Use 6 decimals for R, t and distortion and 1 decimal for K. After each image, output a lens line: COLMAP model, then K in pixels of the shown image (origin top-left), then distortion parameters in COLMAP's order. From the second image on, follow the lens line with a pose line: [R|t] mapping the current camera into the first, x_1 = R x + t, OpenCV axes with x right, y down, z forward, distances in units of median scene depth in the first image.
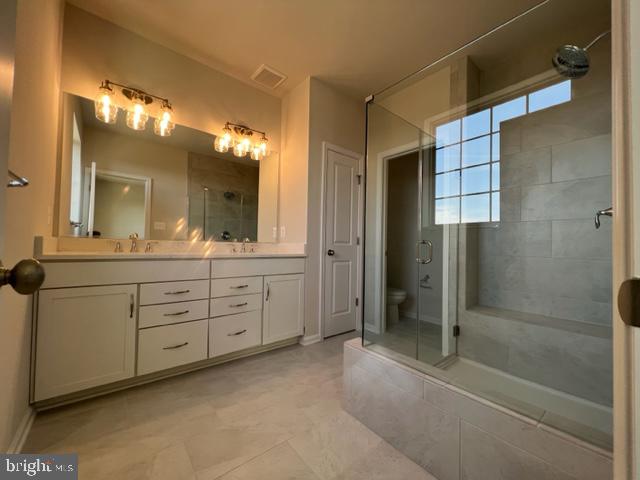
lens RADIAL K [[256.2, 0, 319.7], [0, 256.2, 241.3], [0, 0, 1]] dist [-0.000476, 0.000457]
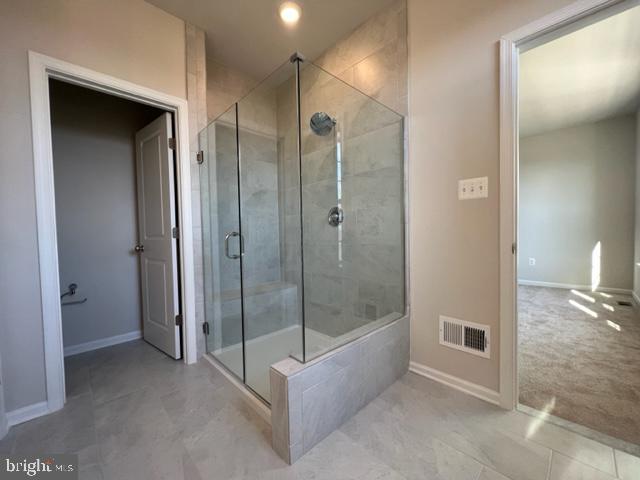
lens RADIAL K [[256.2, 0, 319.7], [0, 256.2, 241.3], [0, 0, 1]] dist [-0.000476, 0.000457]
pose [[-0.084626, -0.054467, 0.994923, -0.419269], [-0.003340, 0.998515, 0.054380, -0.019044], [-0.996407, 0.001279, -0.084682, 0.666985]]
